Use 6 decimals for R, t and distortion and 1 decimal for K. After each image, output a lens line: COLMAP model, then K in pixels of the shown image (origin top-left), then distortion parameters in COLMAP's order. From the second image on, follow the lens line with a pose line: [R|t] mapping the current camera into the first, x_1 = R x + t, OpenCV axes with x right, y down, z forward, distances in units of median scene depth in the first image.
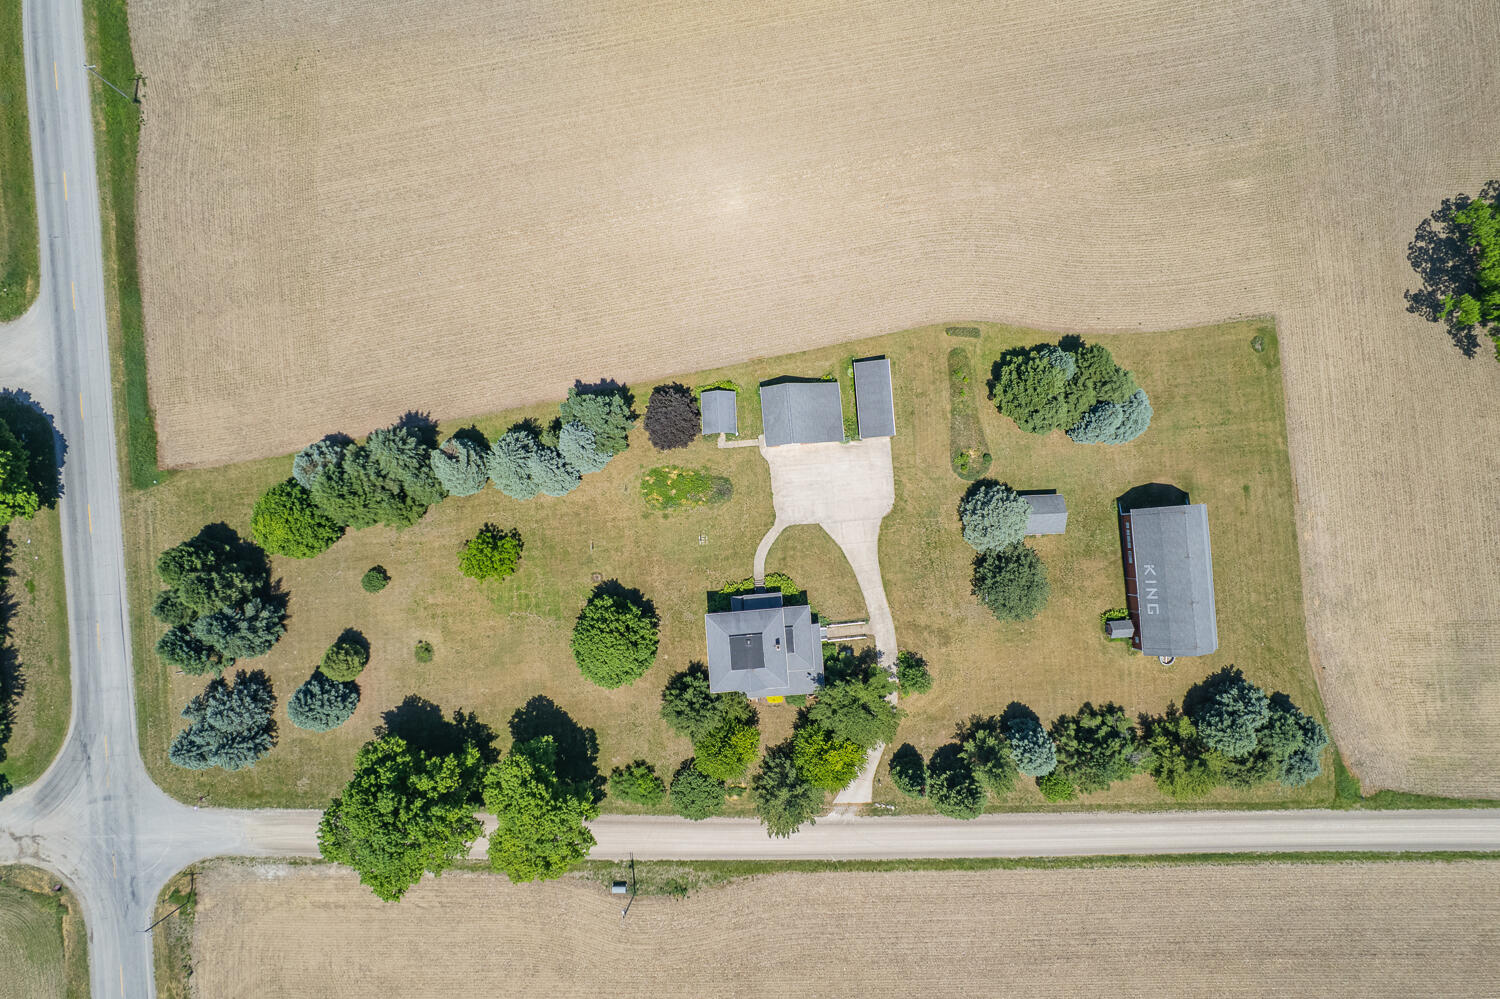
lens RADIAL K [[952.6, 0, 753.8], [0, 952.6, 505.4], [0, 0, 1]] dist [-0.077397, 0.073768]
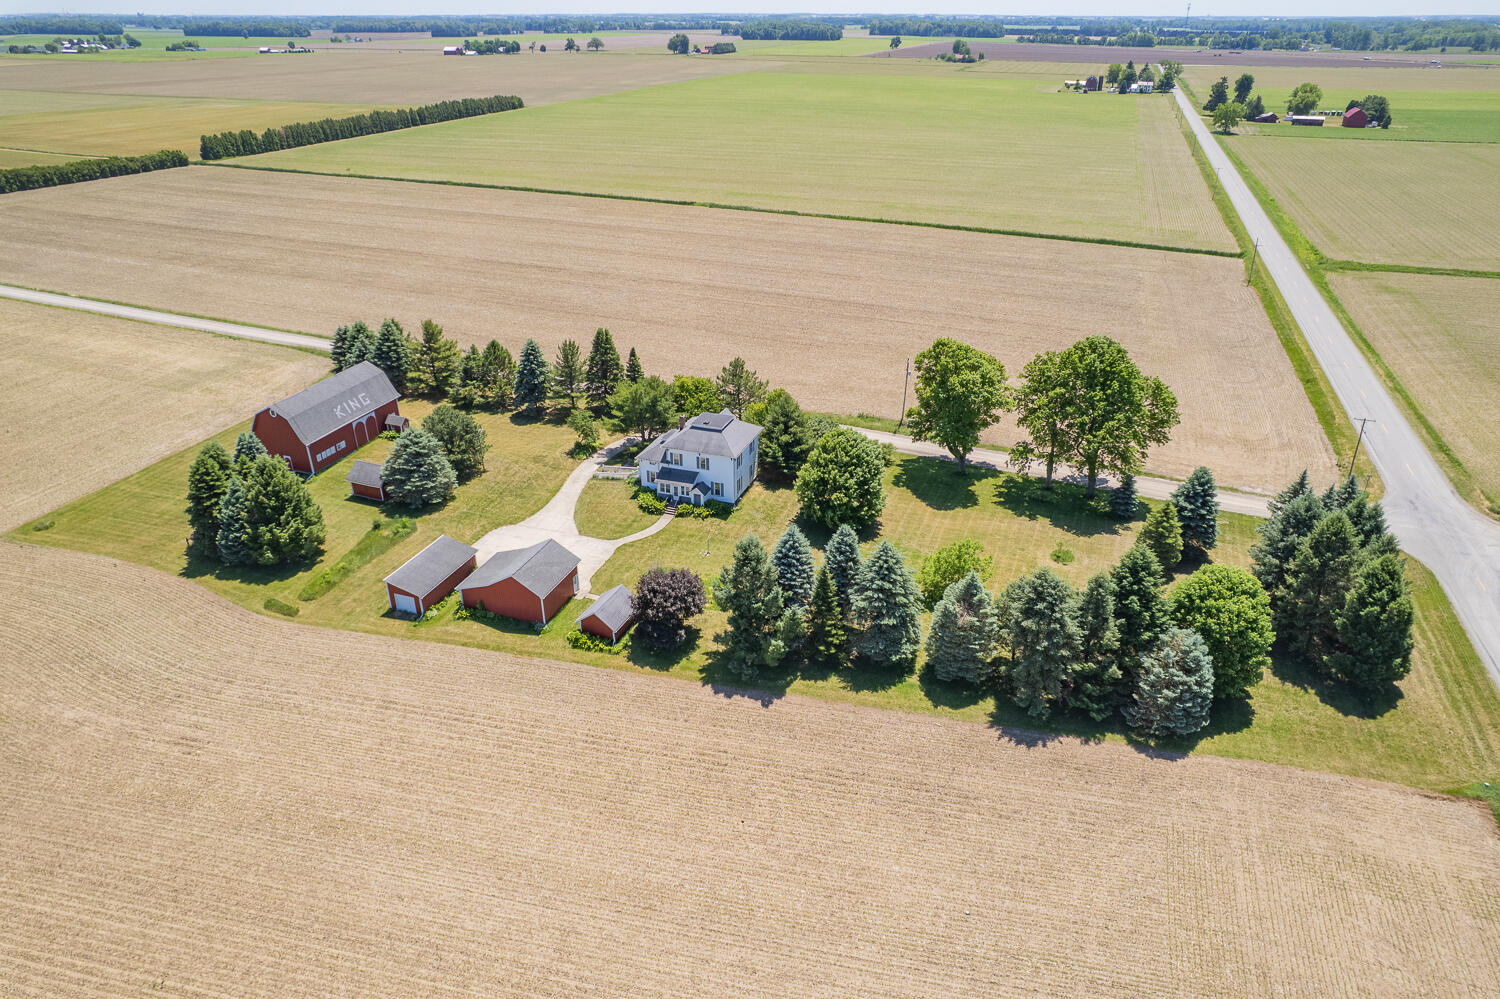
lens RADIAL K [[974.2, 0, 760.5], [0, 974.2, 508.6], [0, 0, 1]] dist [-0.078988, 0.074779]
pose [[-0.913166, -0.203930, 0.352904, -0.401912], [0.406420, -0.390070, 0.826237, -0.653714], [-0.030837, 0.897919, 0.439079, 0.591656]]
